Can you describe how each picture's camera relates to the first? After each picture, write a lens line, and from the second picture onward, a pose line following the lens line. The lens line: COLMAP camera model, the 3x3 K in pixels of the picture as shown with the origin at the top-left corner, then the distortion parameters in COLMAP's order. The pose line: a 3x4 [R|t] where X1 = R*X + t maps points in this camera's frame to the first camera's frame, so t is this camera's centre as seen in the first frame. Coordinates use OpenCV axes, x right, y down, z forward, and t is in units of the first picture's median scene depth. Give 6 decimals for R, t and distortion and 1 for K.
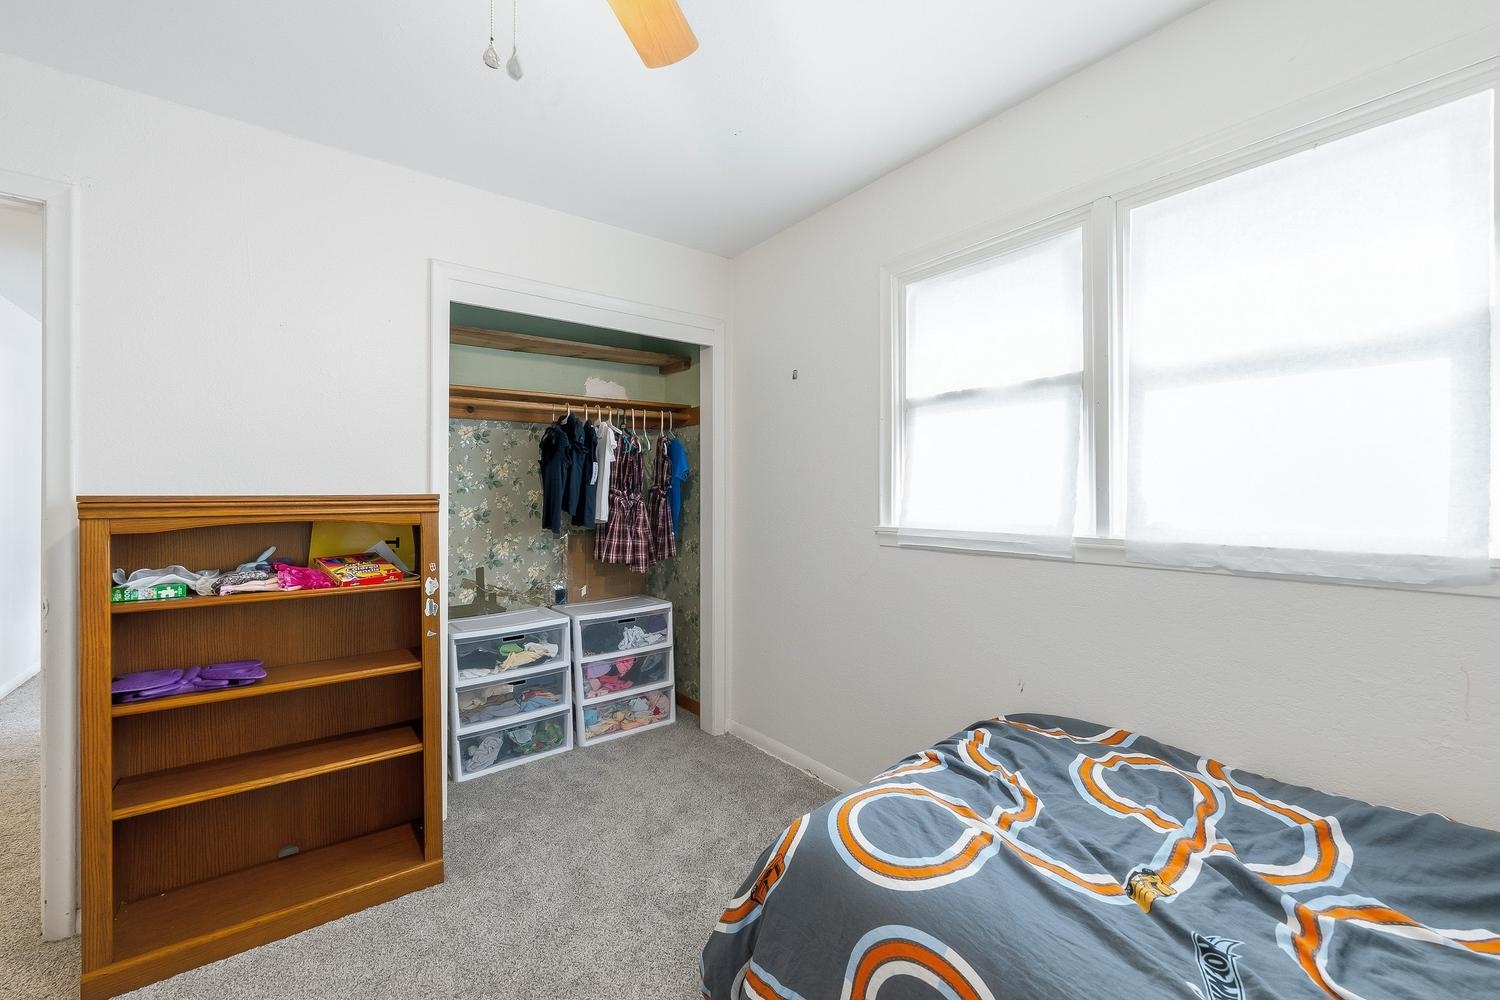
lens RADIAL K [[610.2, 0, 750.0], [0, 610.2, 500.0], [0, 0, 1]] dist [0.000802, 0.000320]
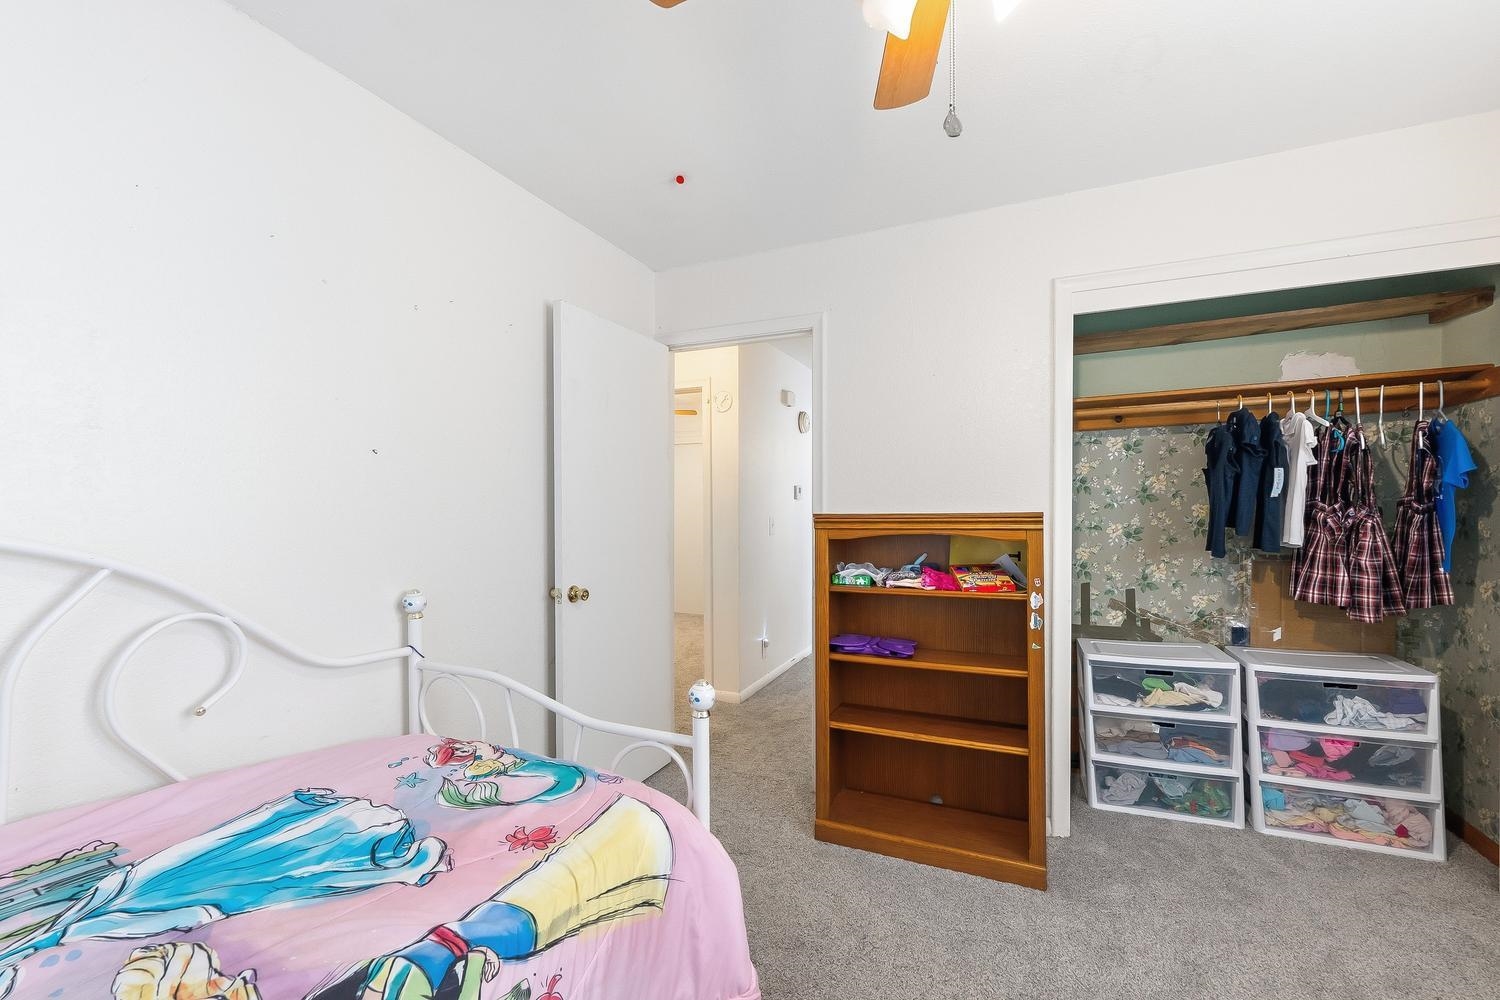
lens RADIAL K [[625.3, 0, 748.7], [0, 625.3, 518.7], [0, 0, 1]] dist [0.000580, 0.000214]
pose [[0.475193, 0.011666, -0.879804, 0.117570], [-0.000811, 0.999917, 0.012821, -0.007418], [0.879881, -0.005379, 0.475163, 0.045547]]
